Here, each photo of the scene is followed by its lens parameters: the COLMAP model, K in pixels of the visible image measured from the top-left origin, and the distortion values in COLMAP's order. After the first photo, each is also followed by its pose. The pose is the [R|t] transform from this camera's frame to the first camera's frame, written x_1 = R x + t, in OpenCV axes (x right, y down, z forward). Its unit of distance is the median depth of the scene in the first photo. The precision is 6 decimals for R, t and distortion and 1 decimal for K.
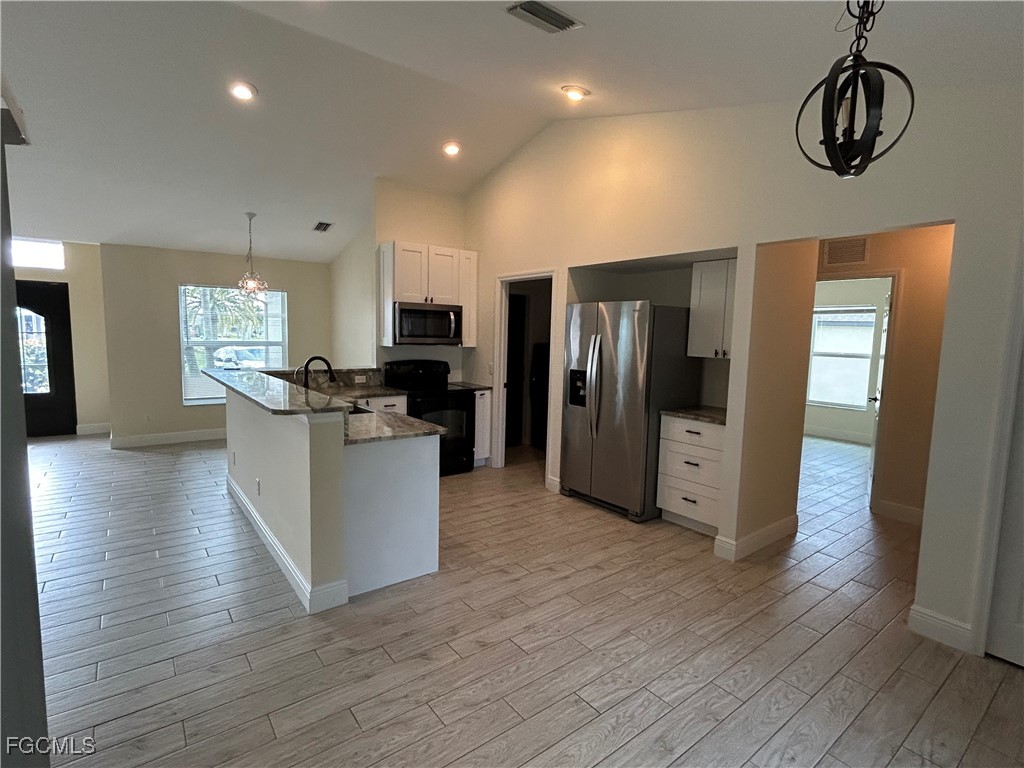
lens RADIAL K [[509.1, 0, 508.4], [0, 509.1, 383.3], [0, 0, 1]] dist [-0.001669, 0.001602]
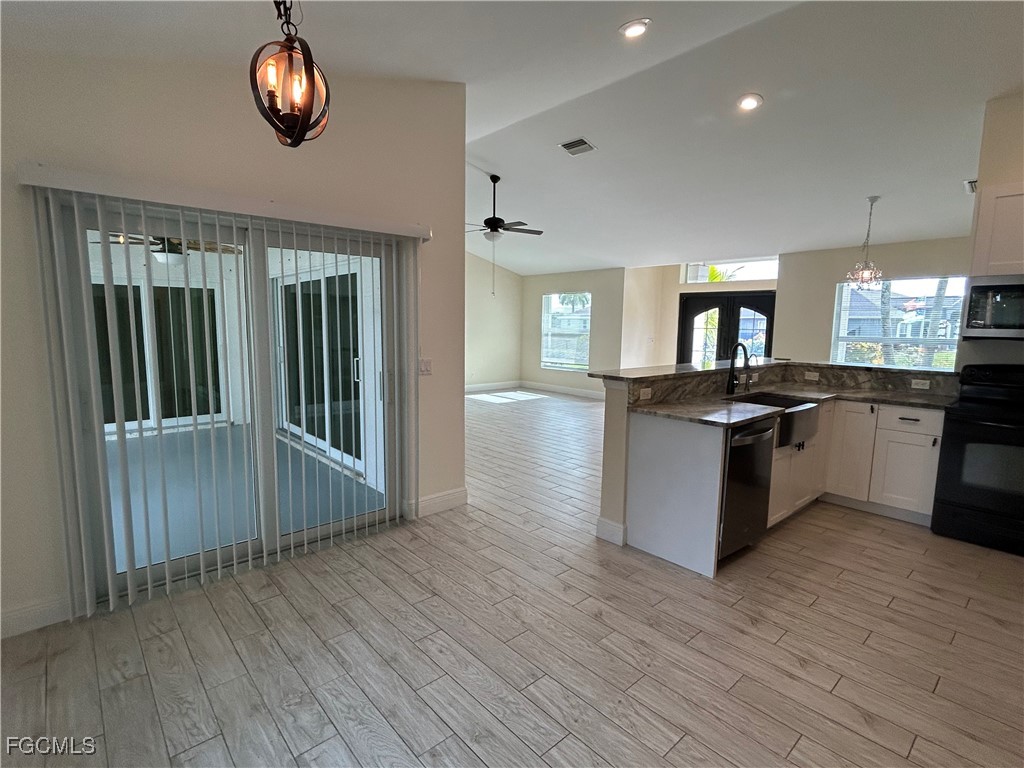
lens RADIAL K [[509.1, 0, 508.4], [0, 509.1, 383.3], [0, 0, 1]] dist [-0.001669, 0.001602]
pose [[0.071367, 0.097353, -0.992688, 0.592842], [-0.111991, 0.989715, 0.089010, -0.011233], [0.991143, 0.104820, 0.081536, 0.453619]]
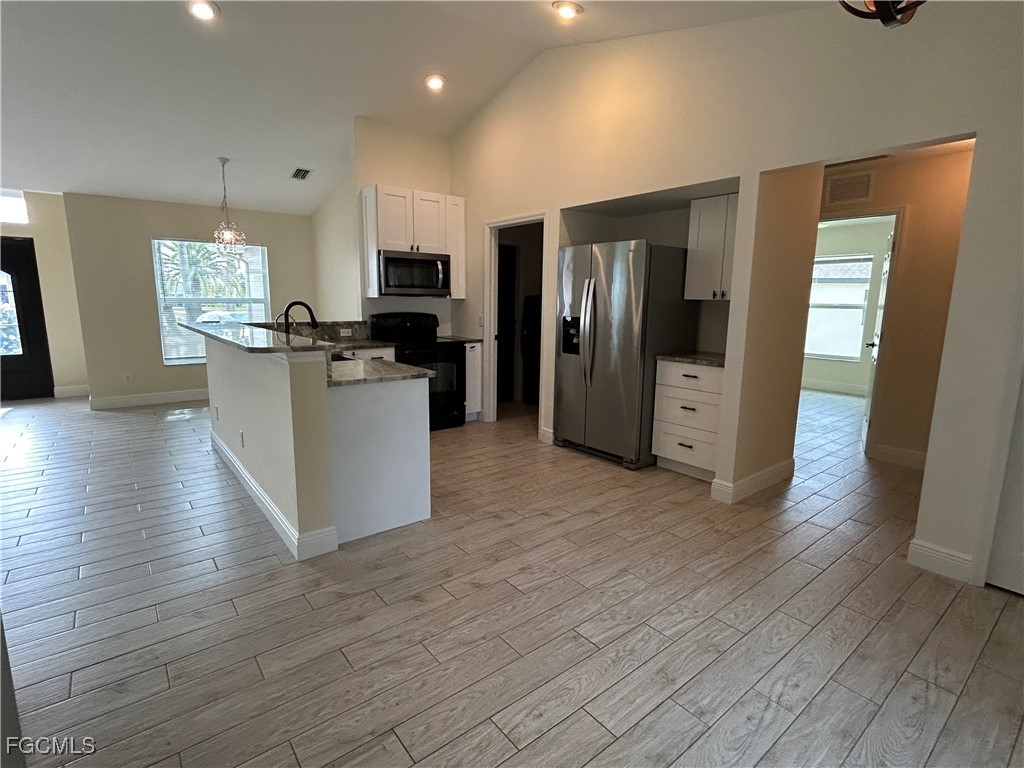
lens RADIAL K [[508.4, 0, 507.7], [0, 508.4, 384.6], [0, 0, 1]] dist [-0.001447, 0.001332]
pose [[0.999752, -0.014941, 0.016502, -0.001963], [0.013803, 0.997655, 0.067041, 0.042890], [-0.017465, -0.066797, 0.997614, 0.036435]]
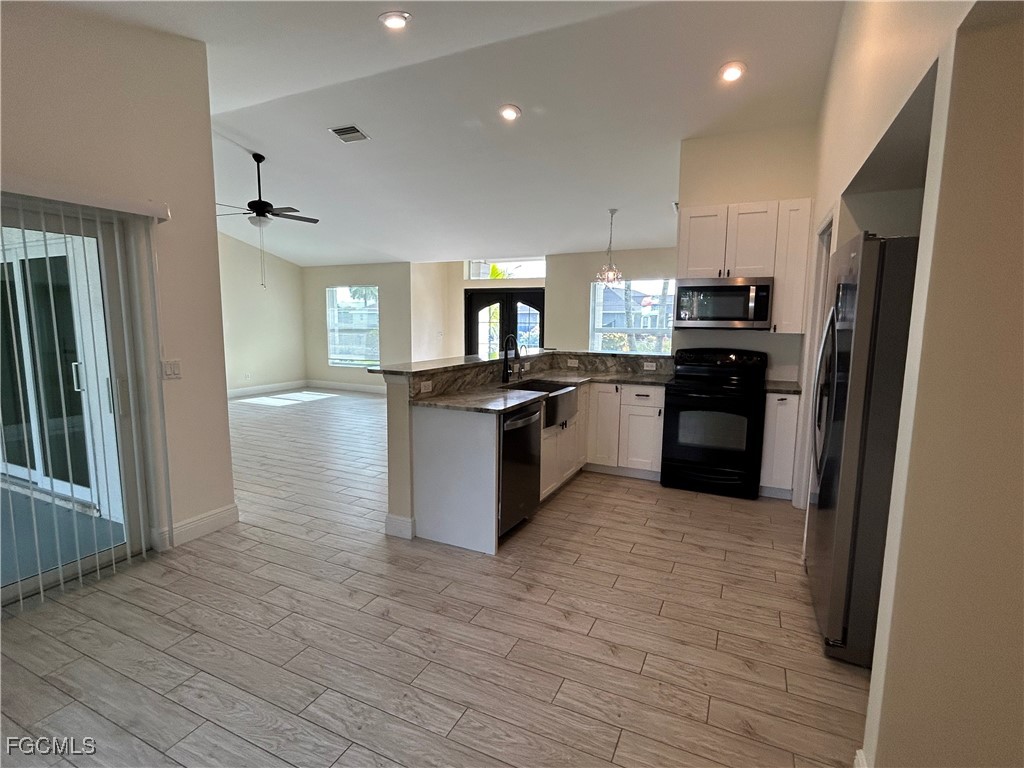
lens RADIAL K [[509.1, 0, 508.4], [0, 509.1, 383.3], [0, 0, 1]] dist [-0.001669, 0.001602]
pose [[0.449103, 0.092886, -0.888639, 0.596950], [-0.087792, 0.994356, 0.059567, -0.013505], [0.889156, 0.051264, 0.454723, 0.483326]]
